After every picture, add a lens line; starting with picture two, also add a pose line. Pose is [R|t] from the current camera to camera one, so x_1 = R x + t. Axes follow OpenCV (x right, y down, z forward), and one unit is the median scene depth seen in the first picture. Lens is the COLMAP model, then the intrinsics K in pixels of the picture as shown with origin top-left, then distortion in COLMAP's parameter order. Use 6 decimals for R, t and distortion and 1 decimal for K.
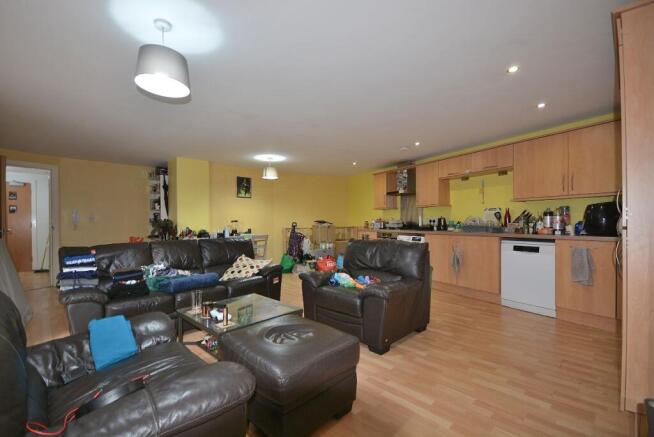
lens RADIAL K [[287.3, 0, 321.0], [0, 287.3, 221.4], [0, 0, 1]] dist [-0.001520, -0.000424]
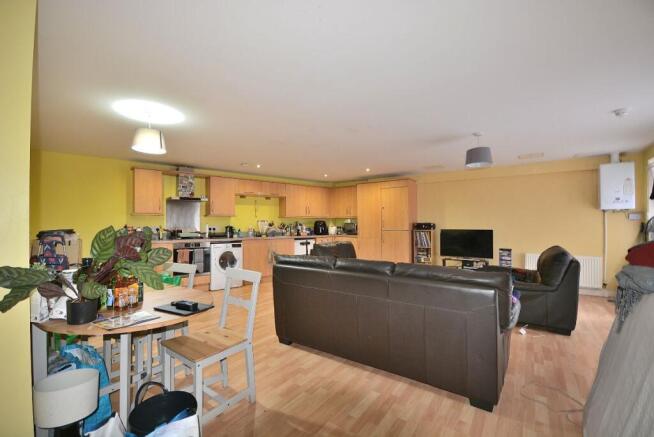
lens RADIAL K [[287.3, 0, 321.0], [0, 287.3, 221.4], [0, 0, 1]] dist [-0.001520, -0.000424]
pose [[-0.178797, 0.022564, 0.983627, -0.755273], [0.004210, 0.999745, -0.022169, -0.005422], [-0.983877, 0.000178, -0.178846, 0.792798]]
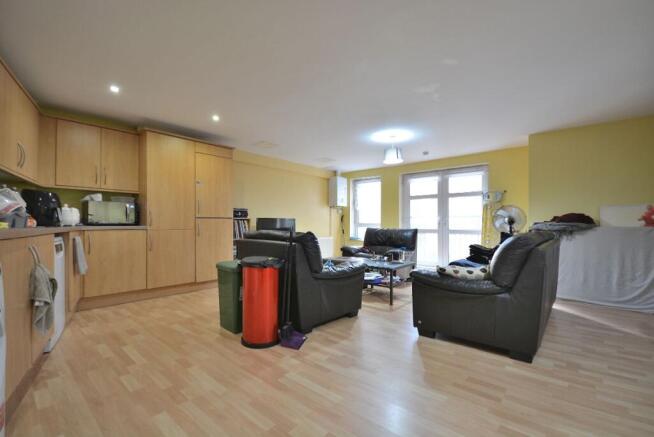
lens RADIAL K [[296.4, 0, 327.0], [0, 296.4, 218.5], [0, 0, 1]] dist [-0.000090, -0.000080]
pose [[-0.995007, 0.004176, -0.099721, 0.093275], [0.005921, 0.999834, -0.017211, 0.024924], [0.099633, -0.017715, -0.994867, 1.134214]]
